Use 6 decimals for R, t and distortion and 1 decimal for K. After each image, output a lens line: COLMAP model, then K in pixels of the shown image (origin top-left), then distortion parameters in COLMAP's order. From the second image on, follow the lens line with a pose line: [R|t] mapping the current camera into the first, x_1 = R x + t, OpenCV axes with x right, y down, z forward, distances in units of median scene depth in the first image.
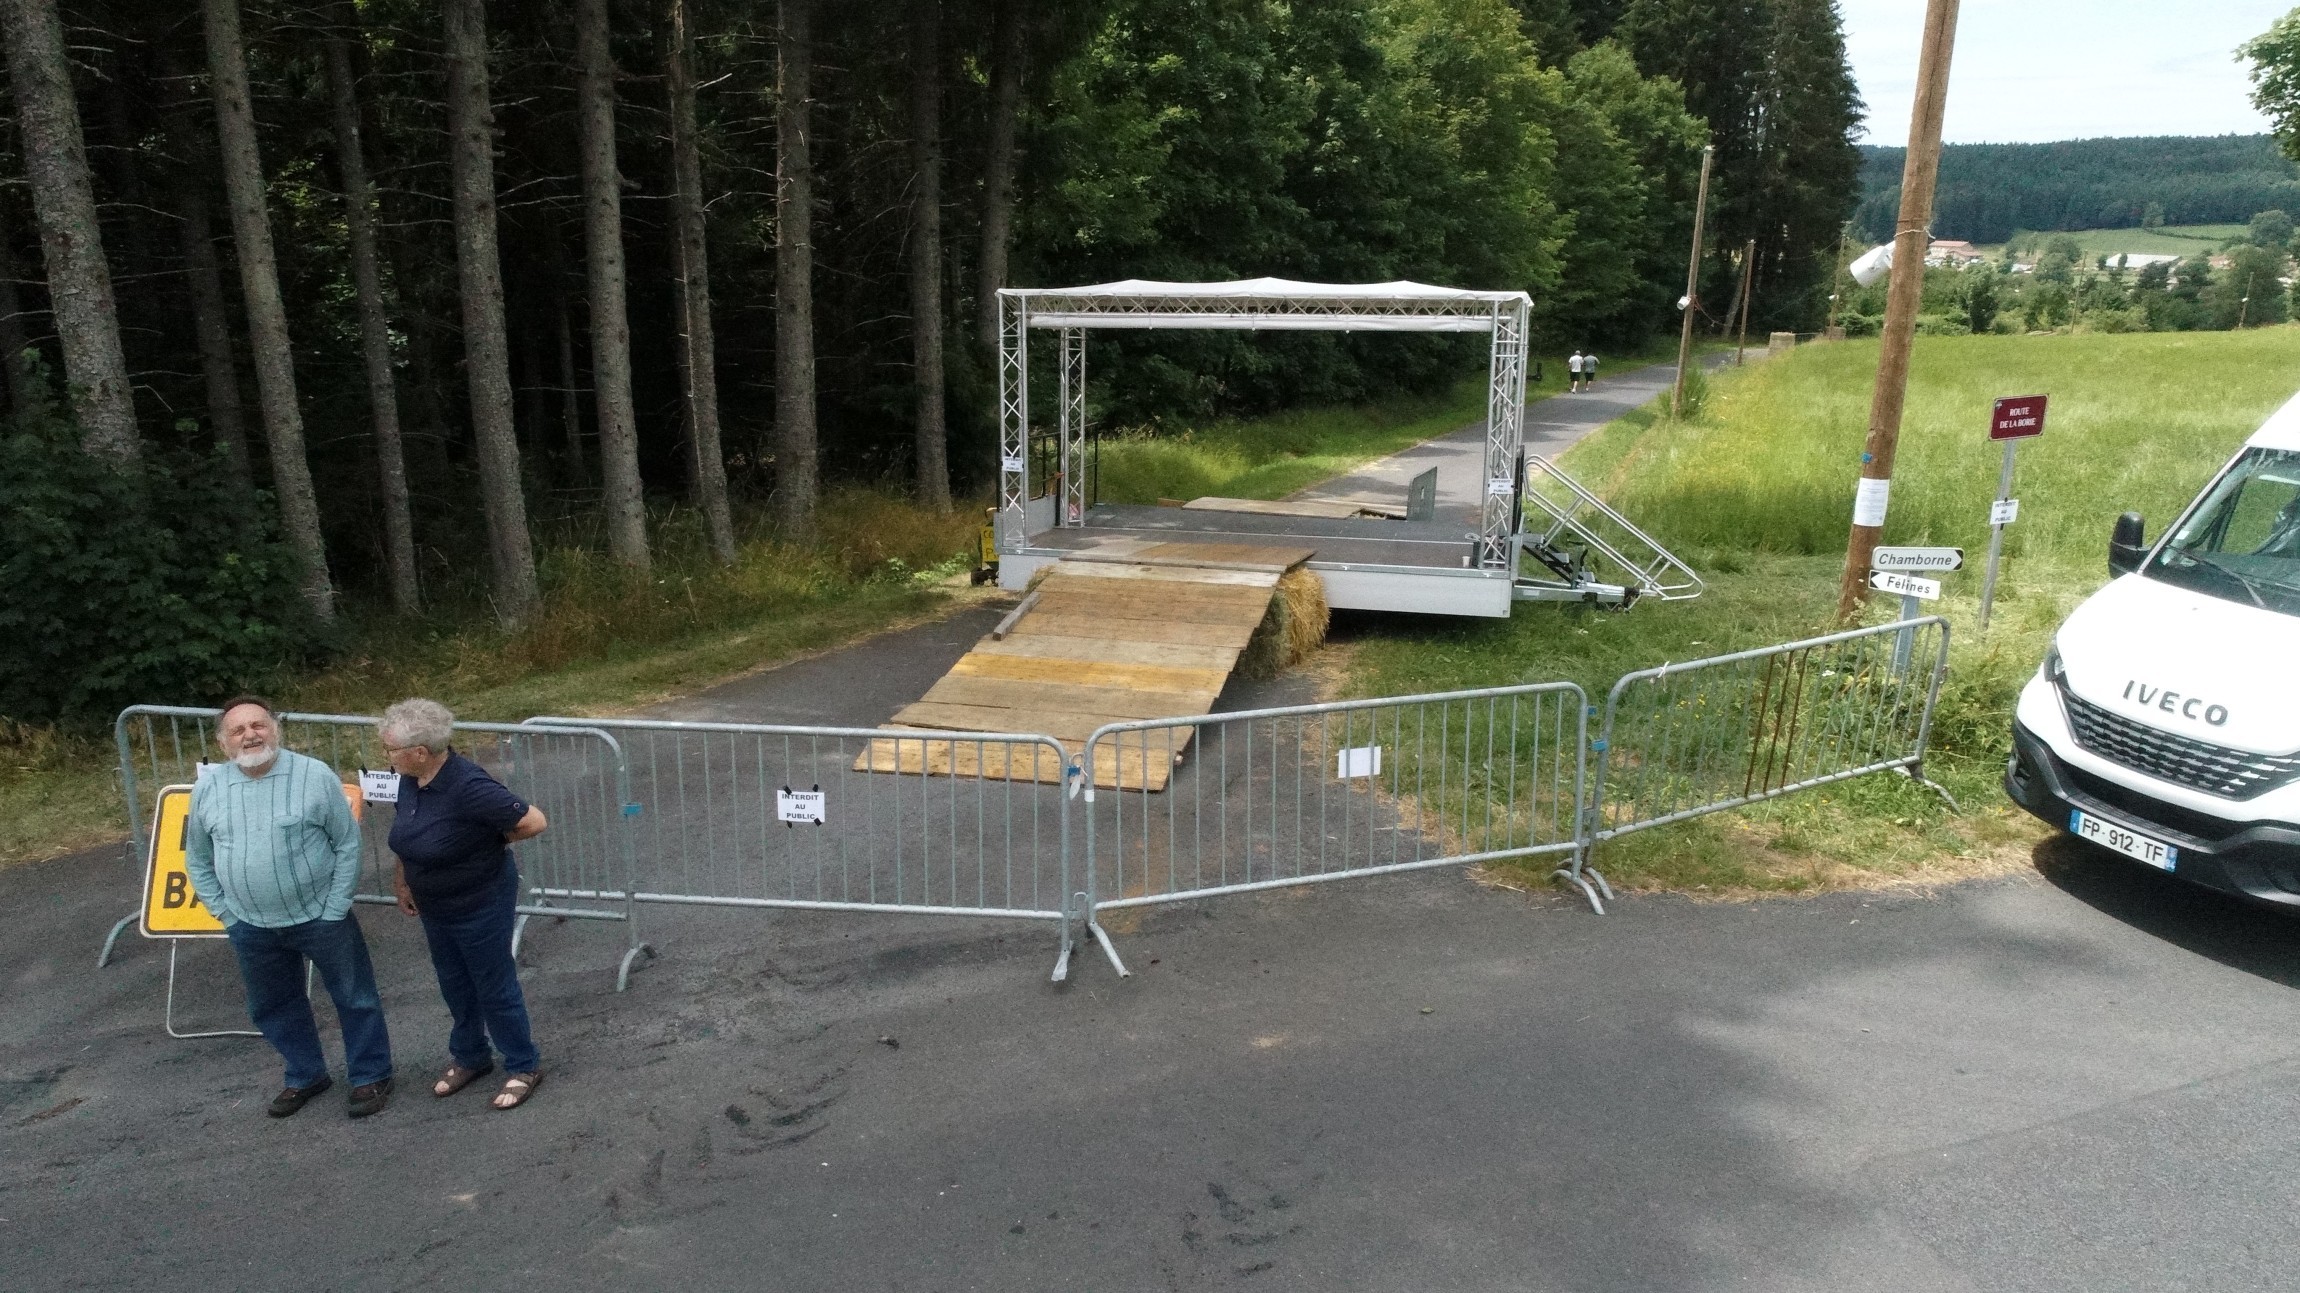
lens RADIAL K [[1530.0, 0, 1148.1], [0, 1530.0, 639.2], [0, 0, 1]] dist [-0.002363, -0.001050]
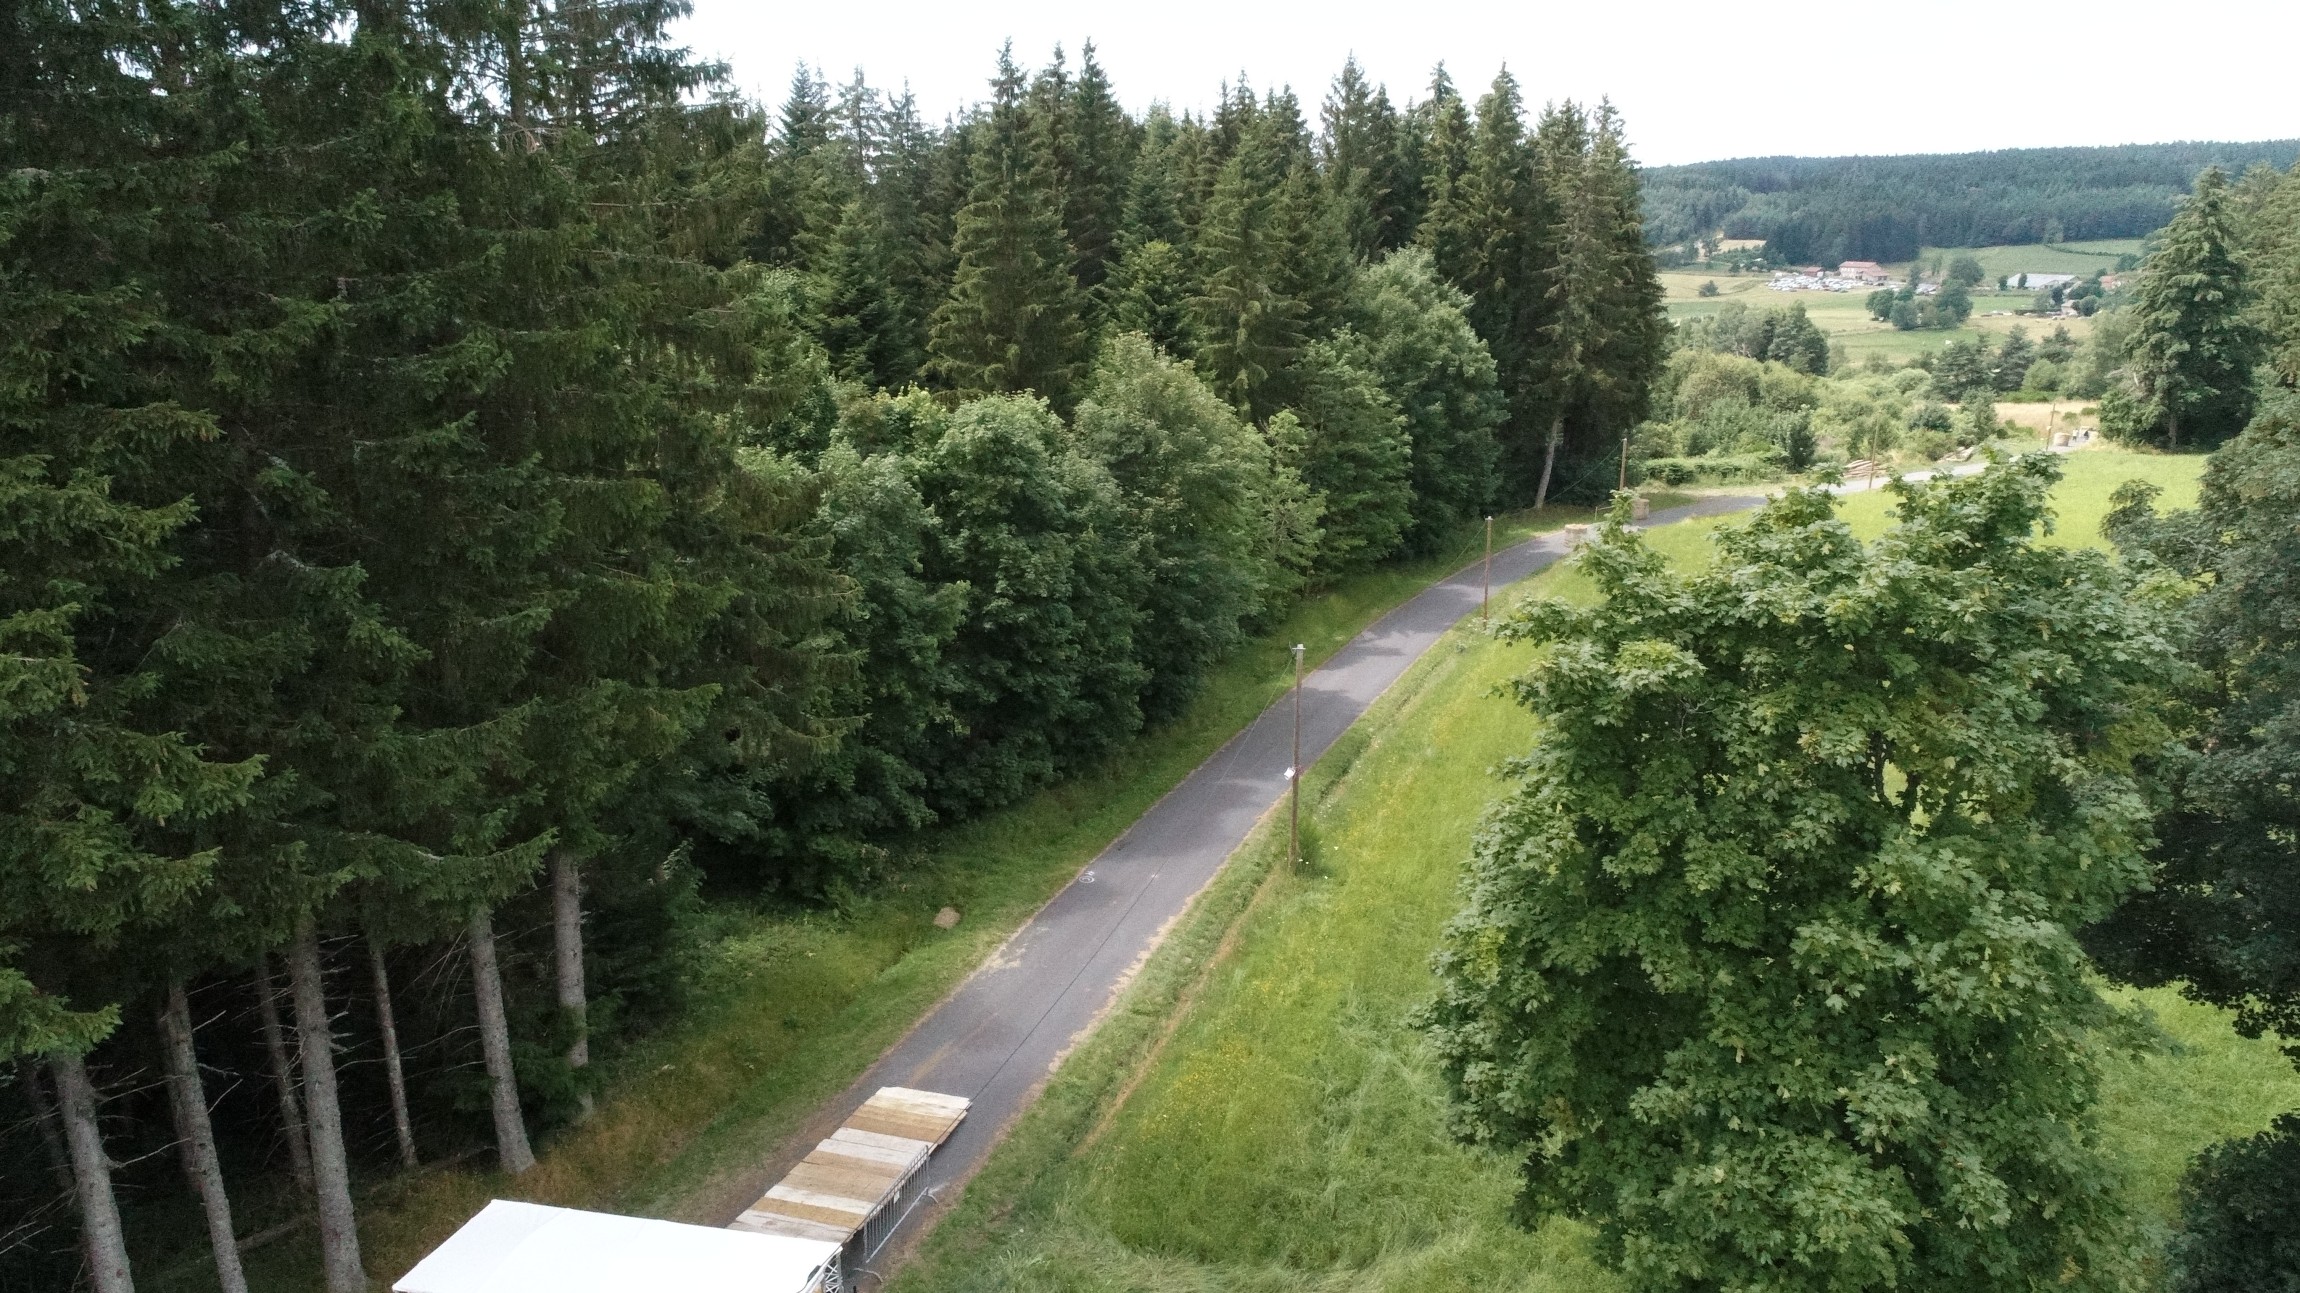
lens RADIAL K [[1530.0, 0, 1143.5], [0, 1530.0, 630.3], [0, 0, 1]] dist [-0.002363, -0.001050]
pose [[0.999121, -0.028443, 0.030785, 0.188862], [0.028939, 0.999456, -0.015798, -0.278237], [-0.030319, 0.016675, 0.999401, -0.108262]]
